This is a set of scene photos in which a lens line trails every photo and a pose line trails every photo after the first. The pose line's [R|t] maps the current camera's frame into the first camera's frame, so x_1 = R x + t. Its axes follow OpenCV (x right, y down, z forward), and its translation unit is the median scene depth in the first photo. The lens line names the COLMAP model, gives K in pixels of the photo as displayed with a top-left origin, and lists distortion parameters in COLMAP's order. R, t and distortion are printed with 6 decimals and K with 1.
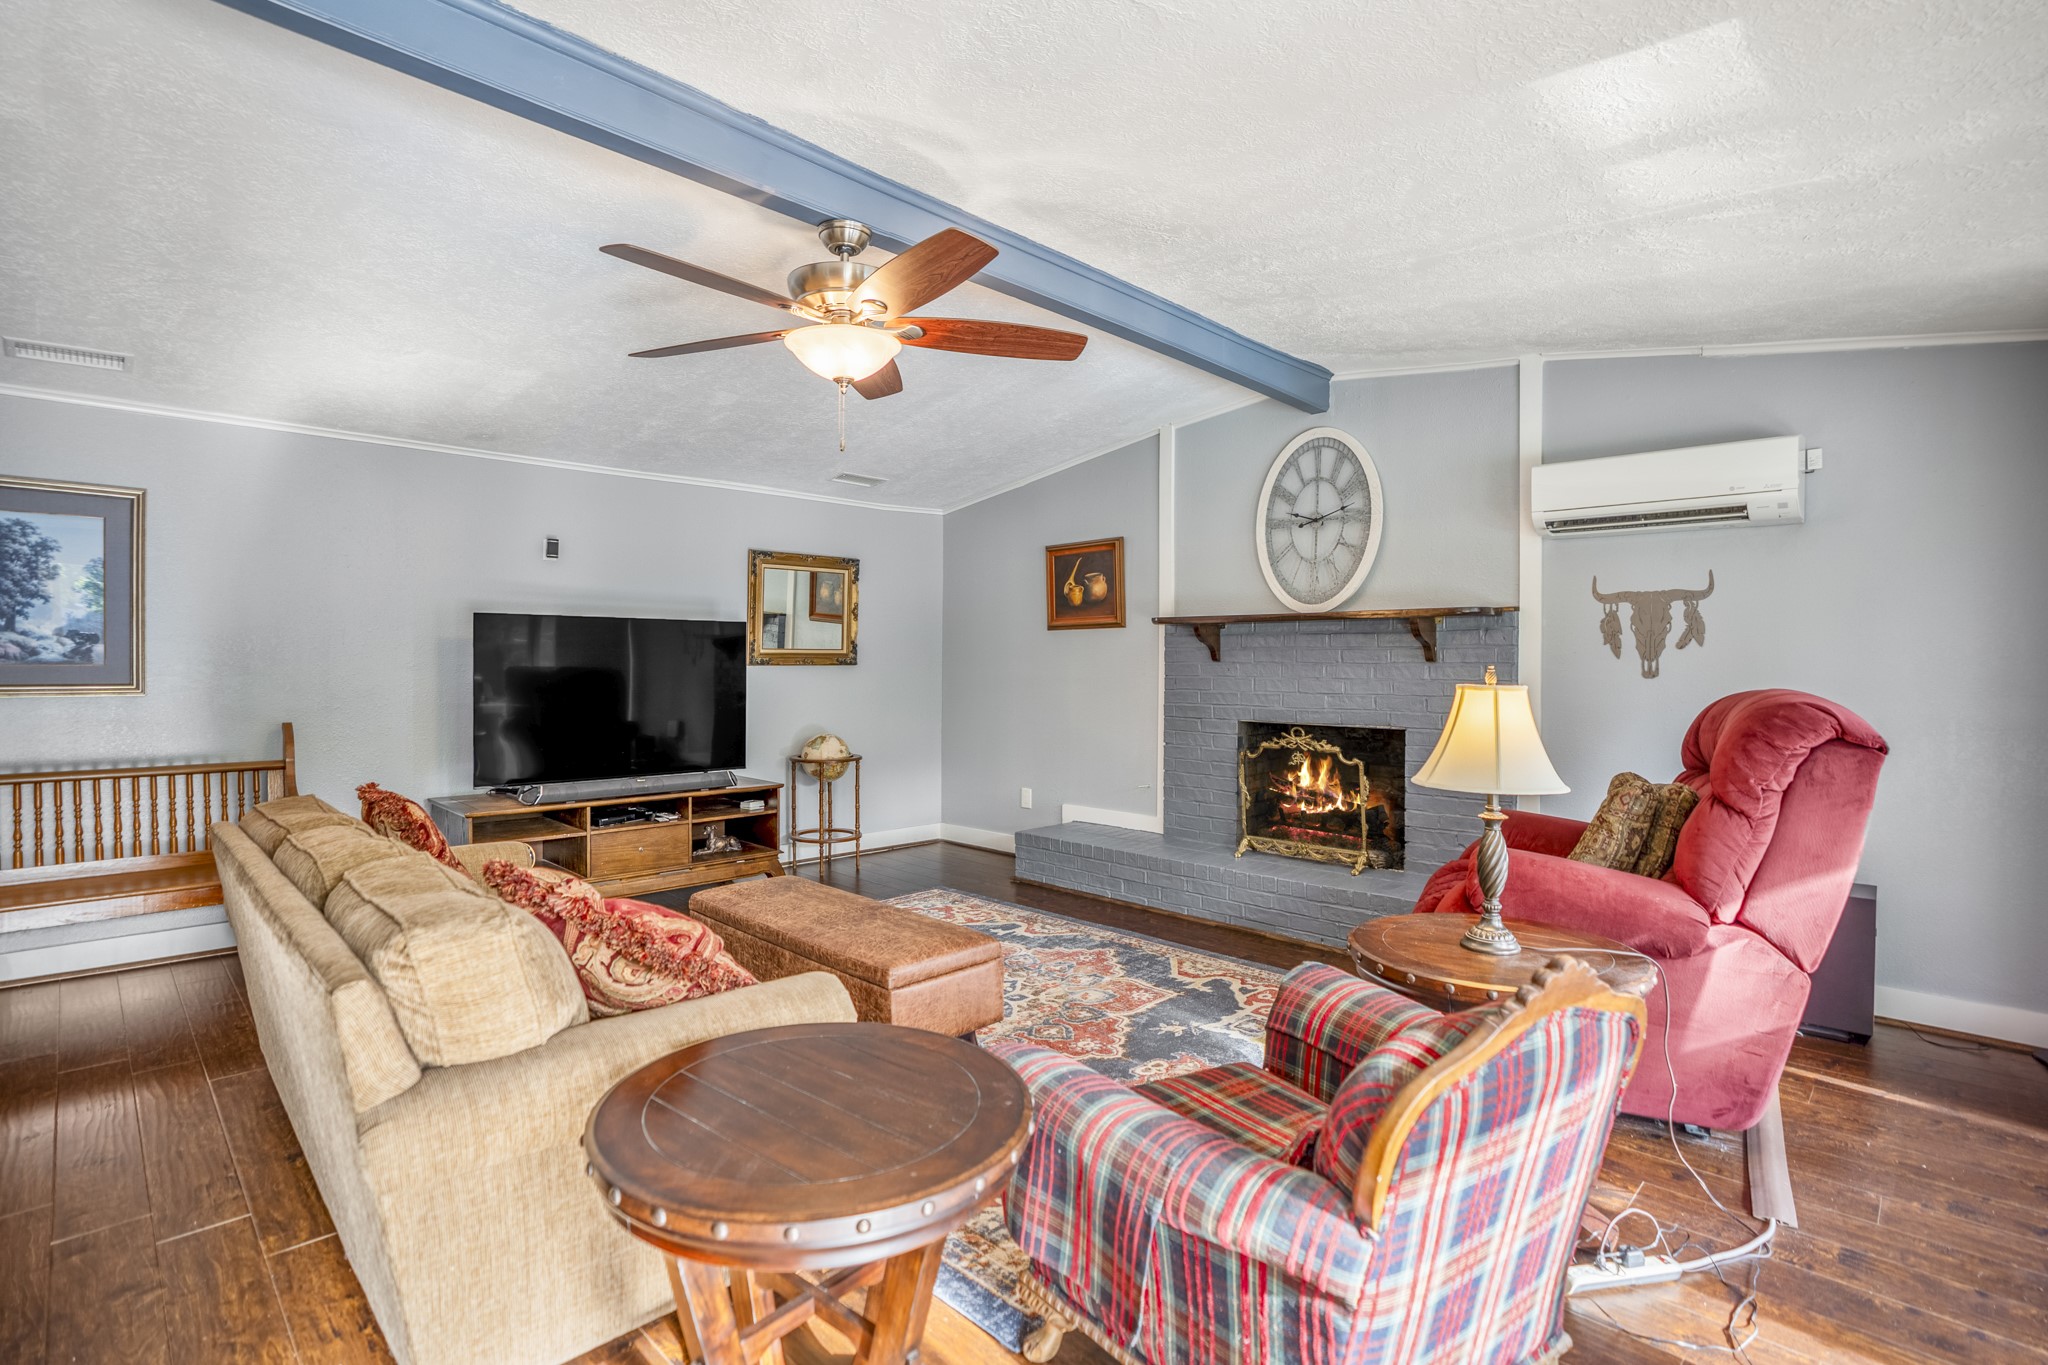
lens RADIAL K [[956.1, 0, 1030.4], [0, 956.1, 653.2], [0, 0, 1]] dist [-0.062686, 0.020590]
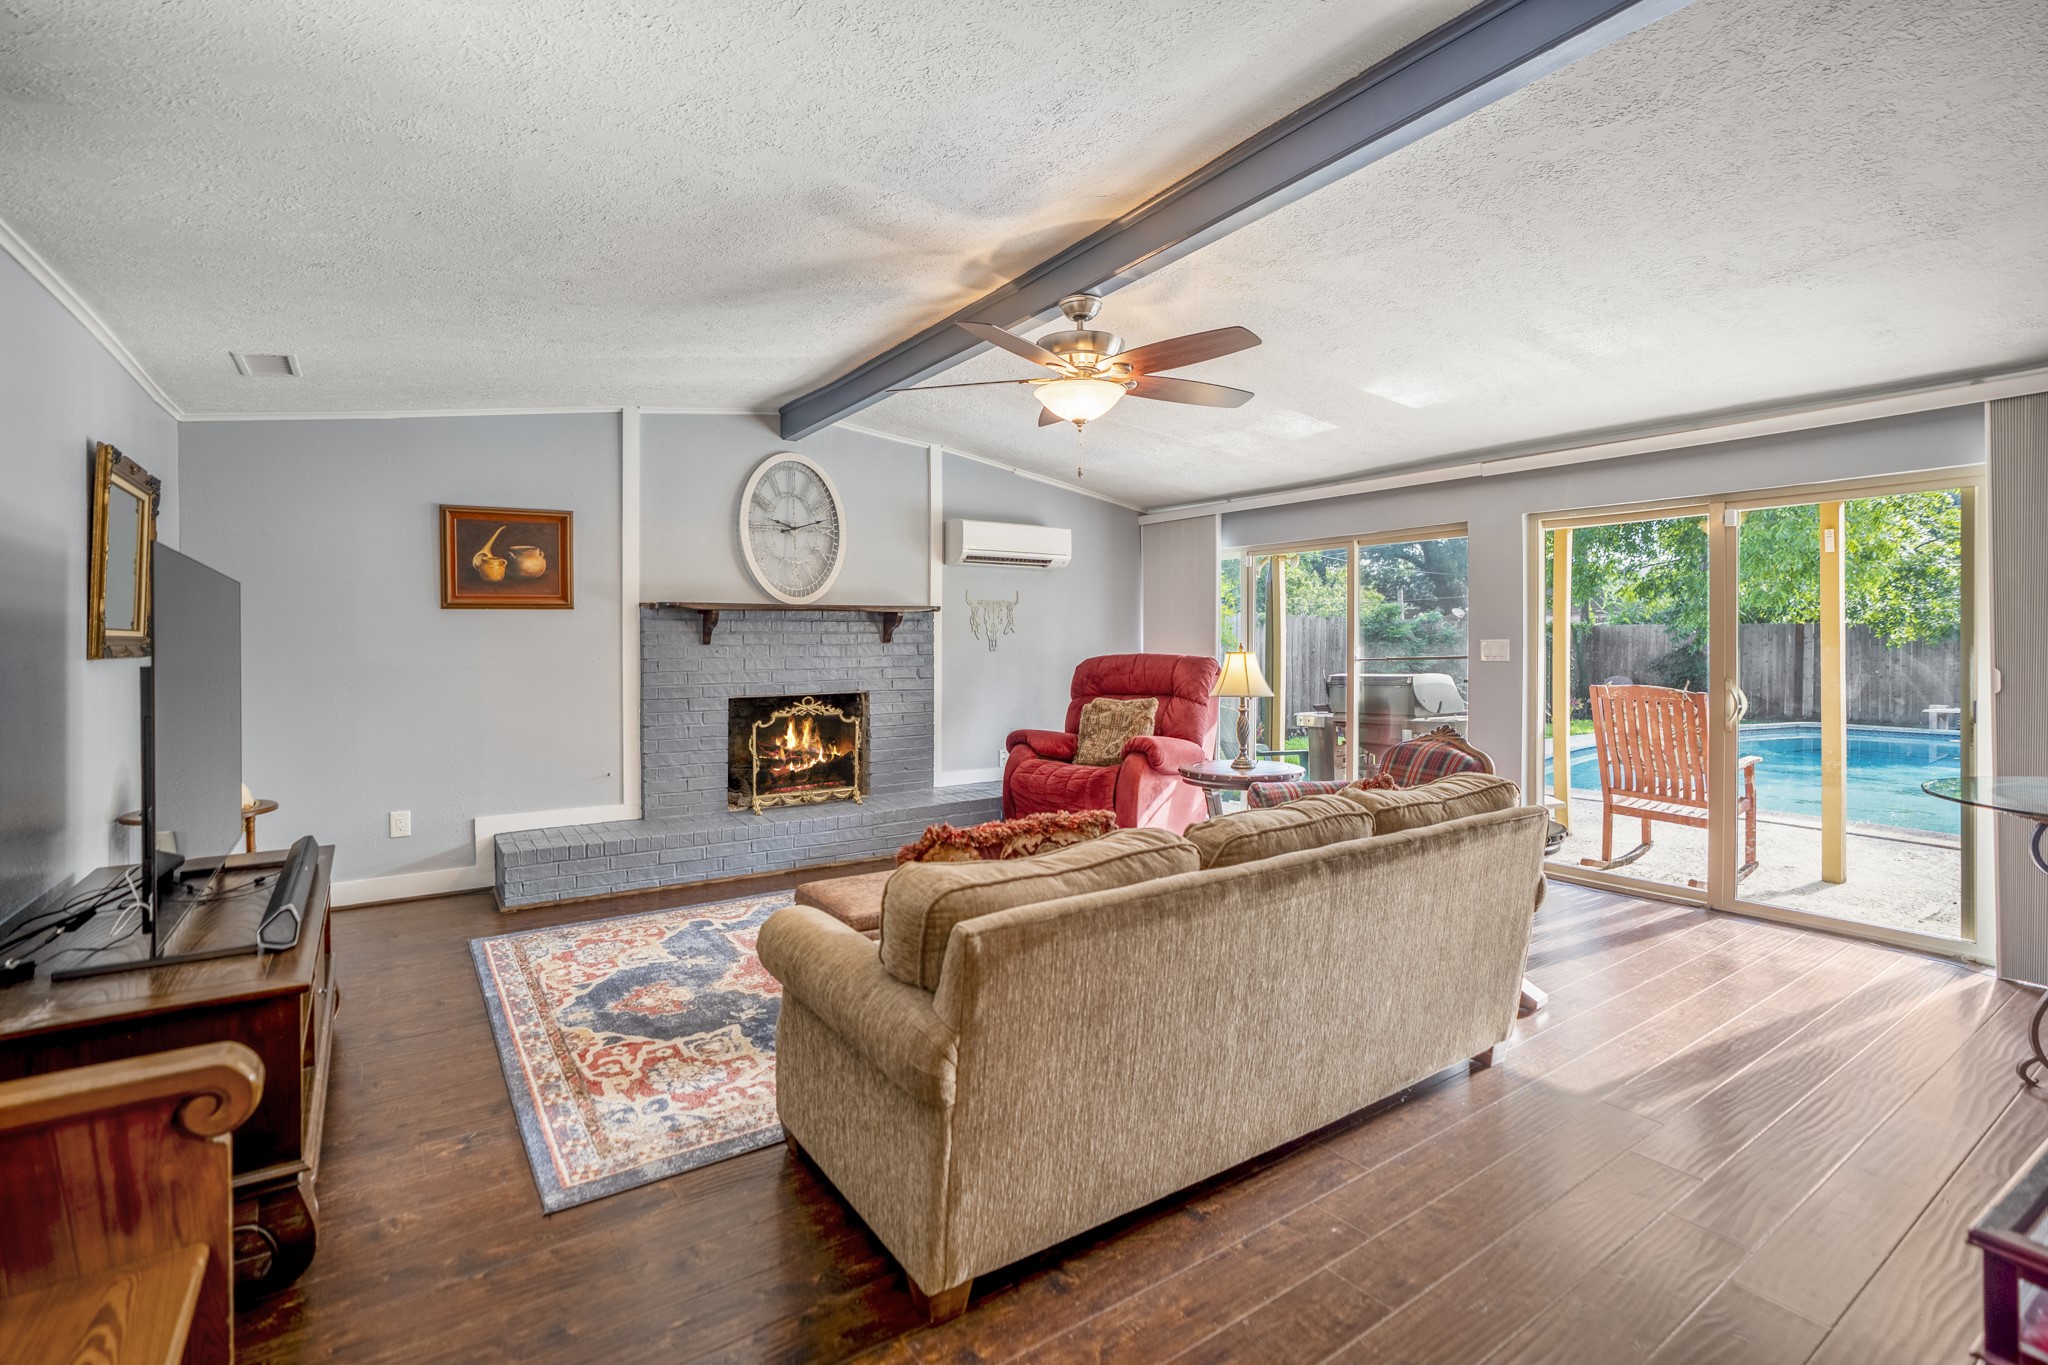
lens RADIAL K [[956.1, 0, 1033.7], [0, 956.1, 630.7], [0, 0, 1]] dist [-0.066312, 0.027810]
pose [[0.189039, -0.001663, 0.981968, -0.834348], [-0.004114, 0.999988, 0.002486, -0.012046], [-0.981961, -0.004510, 0.189030, 0.454841]]
